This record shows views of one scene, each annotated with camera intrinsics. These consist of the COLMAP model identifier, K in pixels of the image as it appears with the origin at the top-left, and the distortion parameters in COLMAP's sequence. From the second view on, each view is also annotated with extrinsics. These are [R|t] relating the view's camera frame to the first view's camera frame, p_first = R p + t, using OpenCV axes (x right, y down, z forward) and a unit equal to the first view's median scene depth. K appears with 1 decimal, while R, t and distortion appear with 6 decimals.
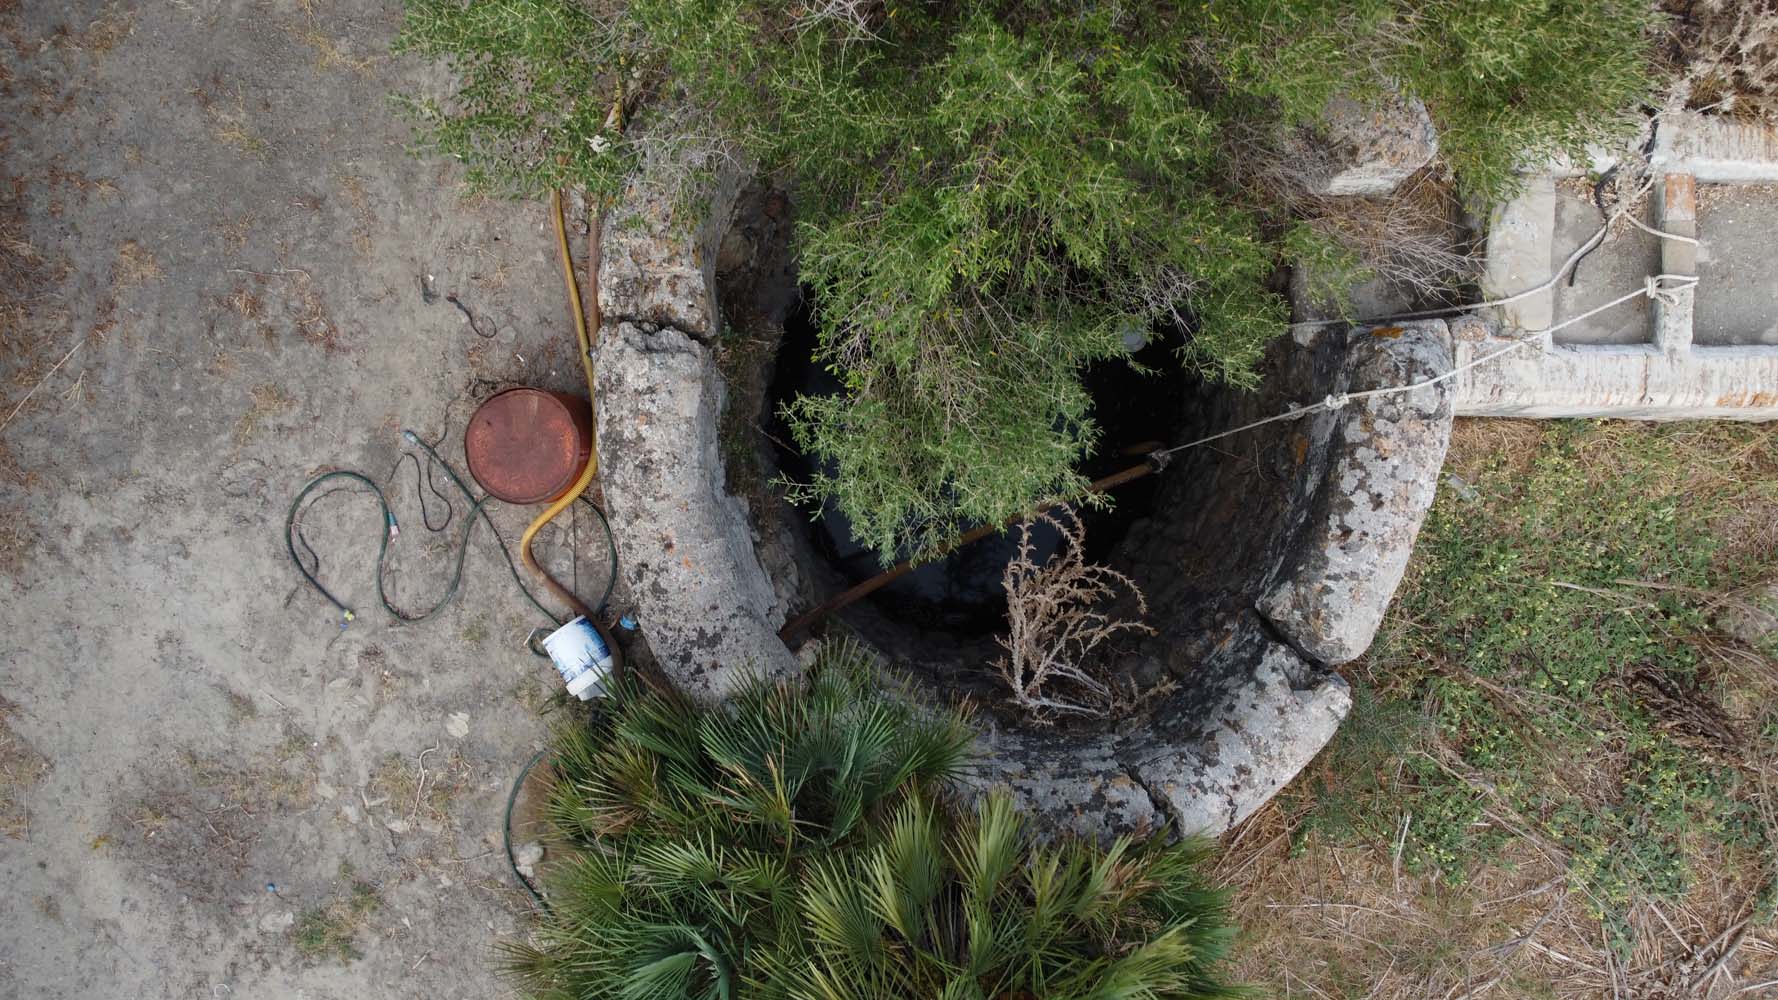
lens RADIAL K [[1346.0, 0, 884.9], [0, 1346.0, 500.0], [0, 0, 1]] dist [0.000434, -0.005800]
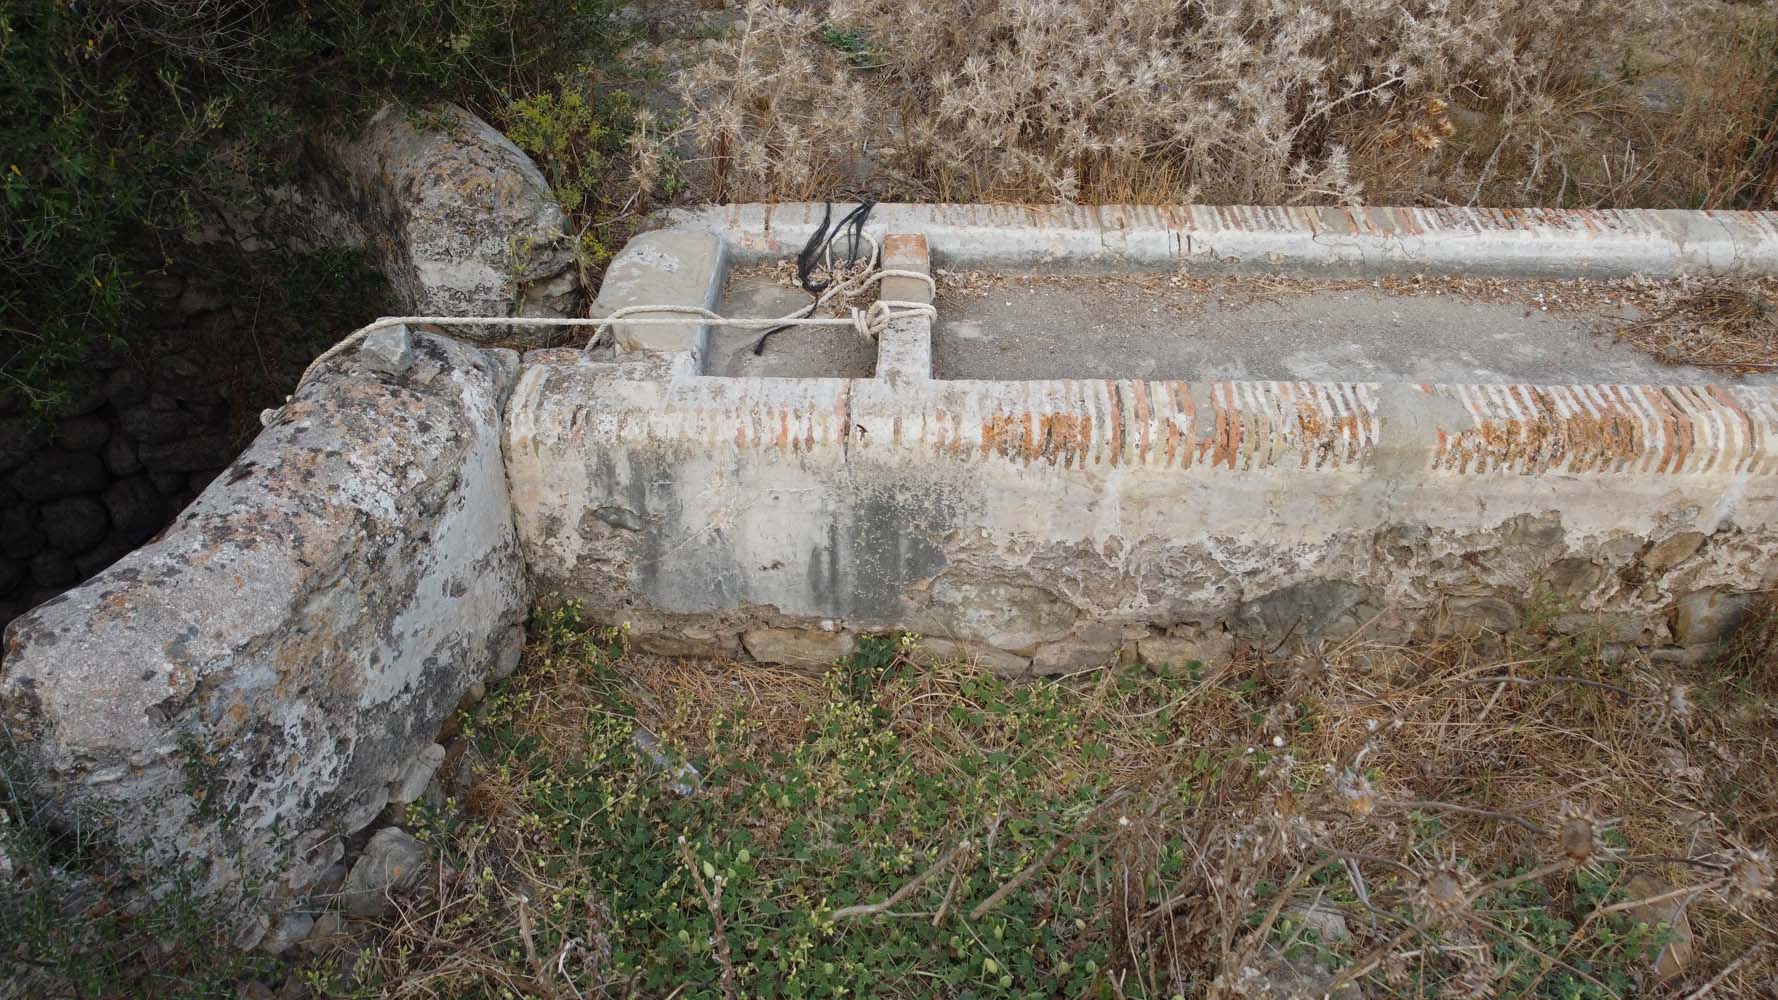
lens RADIAL K [[1346.0, 0, 884.9], [0, 1346.0, 500.0], [0, 0, 1]] dist [0.000434, -0.005800]
pose [[0.999988, 0.004536, 0.001680, 0.551746], [-0.001470, 0.615858, -0.787856, 0.361060], [-0.004609, 0.787844, 0.615858, 0.651462]]
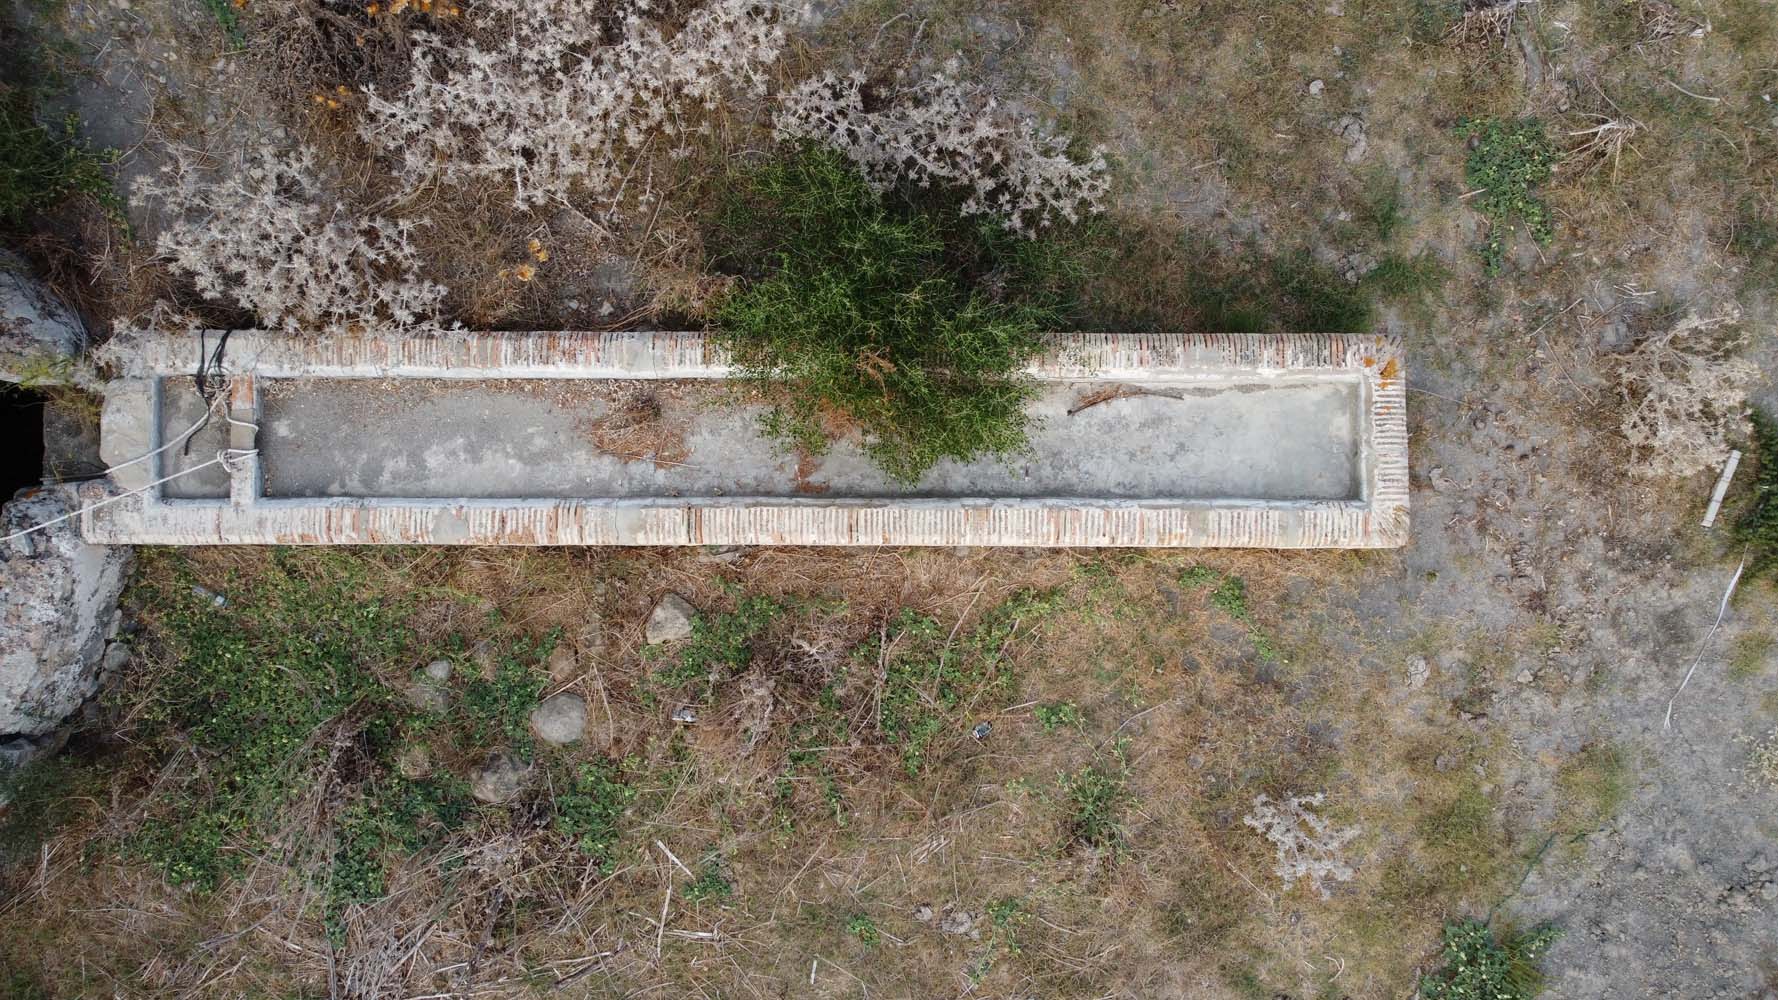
lens RADIAL K [[1346.0, 0, 884.9], [0, 1346.0, 500.0], [0, 0, 1]] dist [0.000434, -0.005800]
pose [[0.999906, -0.012709, -0.005058, 1.191404], [0.012695, 0.999915, -0.002925, -0.097434], [0.005095, 0.002860, 0.999983, -0.352877]]
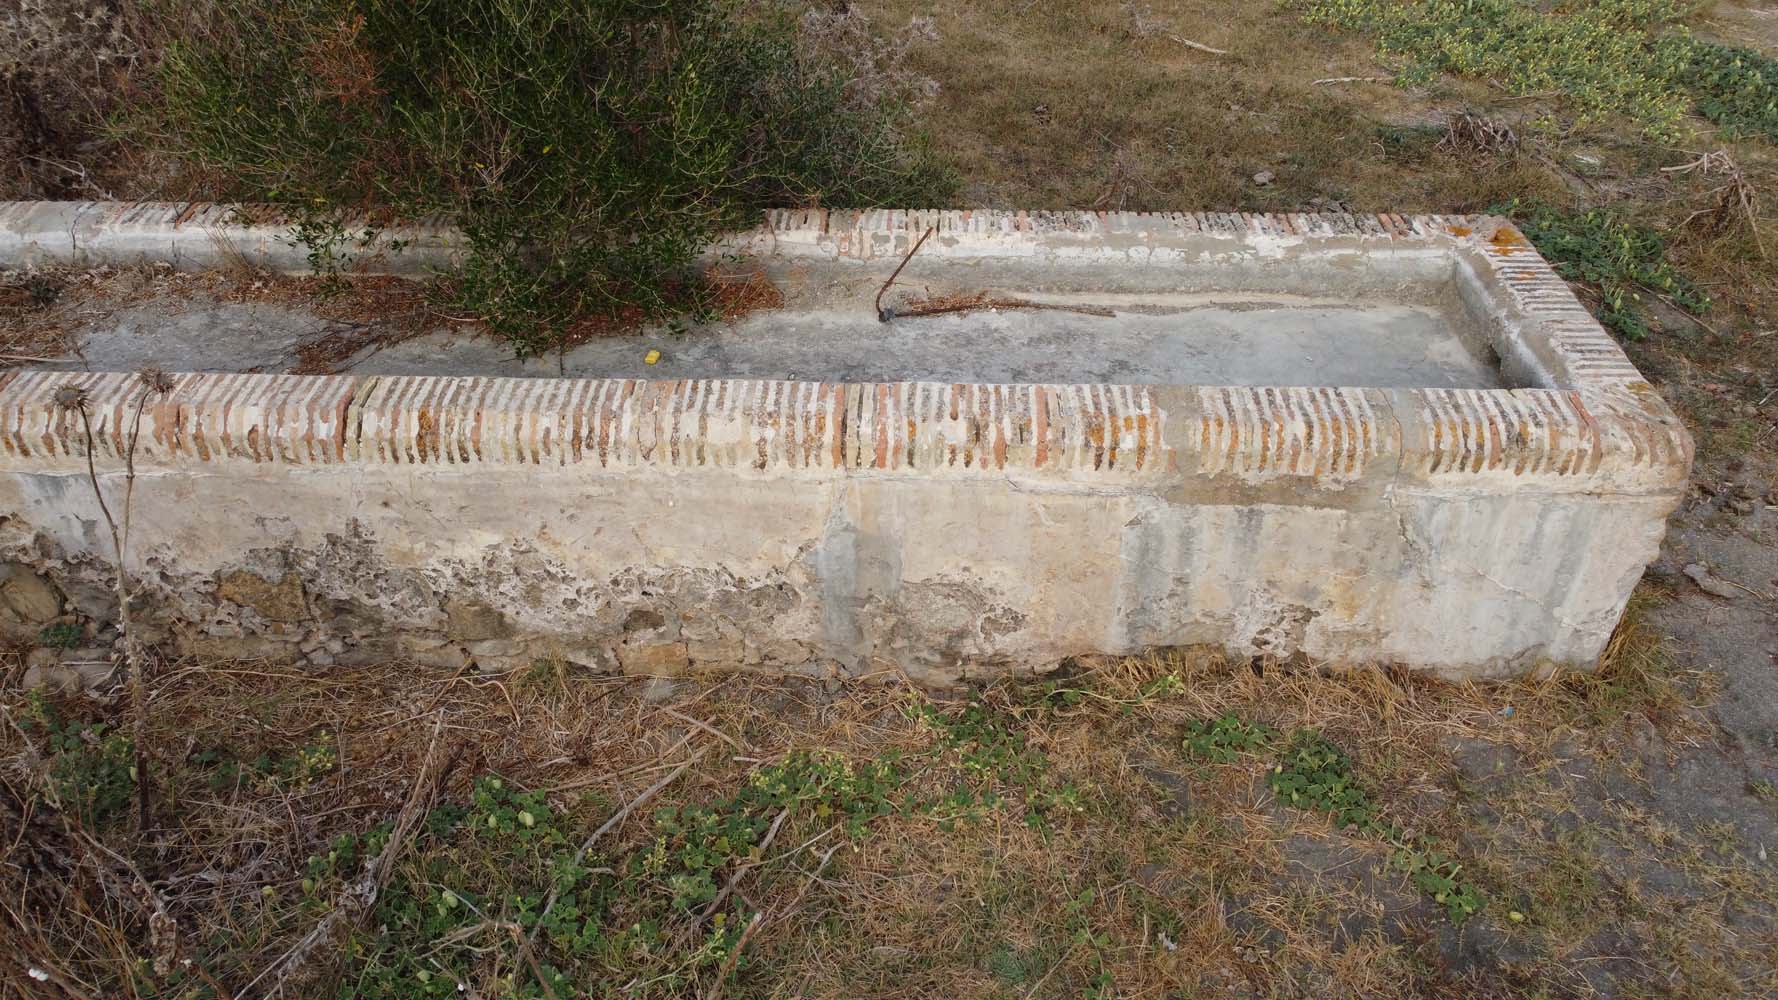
lens RADIAL K [[1346.0, 0, 884.9], [0, 1346.0, 500.0], [0, 0, 1]] dist [0.000434, -0.005800]
pose [[0.999989, -0.001713, 0.004362, 1.365380], [0.004458, 0.634723, -0.772727, 0.371639], [-0.001445, 0.772738, 0.634724, 0.628706]]
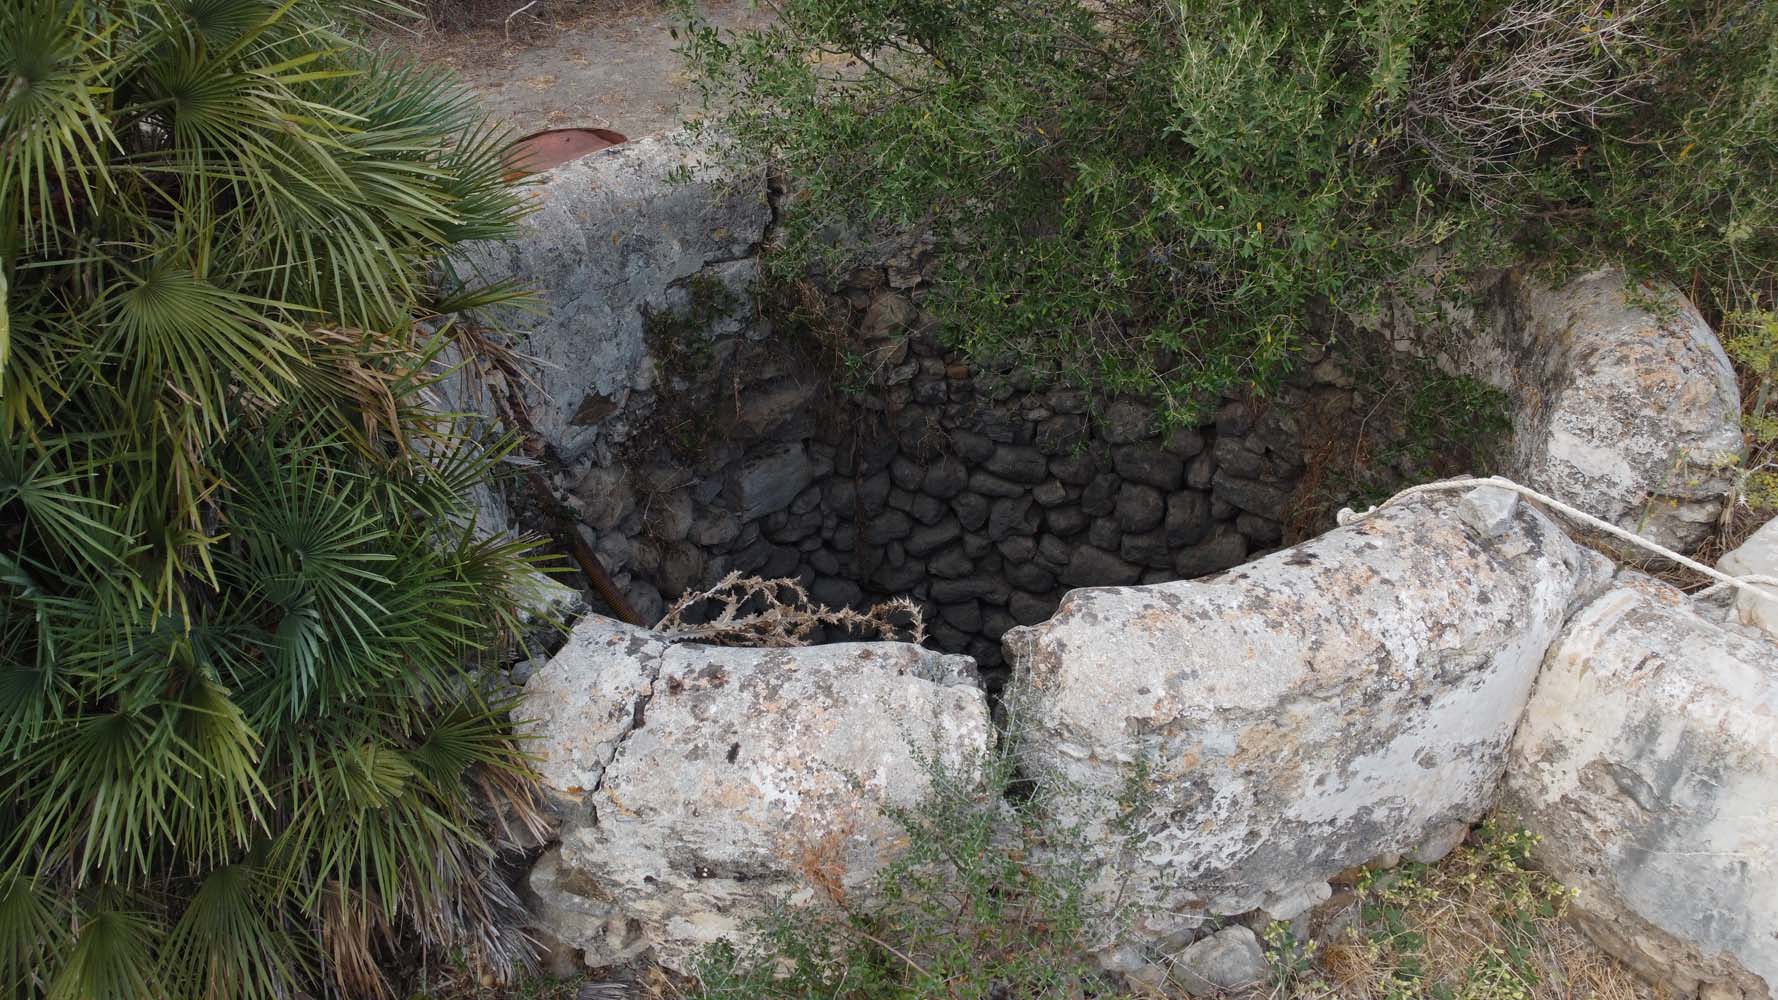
lens RADIAL K [[1346.0, 0, 884.9], [0, 1346.0, 500.0], [0, 0, 1]] dist [0.000434, -0.005800]
pose [[0.650243, 0.424765, -0.629887, 0.529648], [-0.759718, 0.367351, -0.536546, 0.355701], [0.003483, 0.827422, 0.561569, 0.641366]]
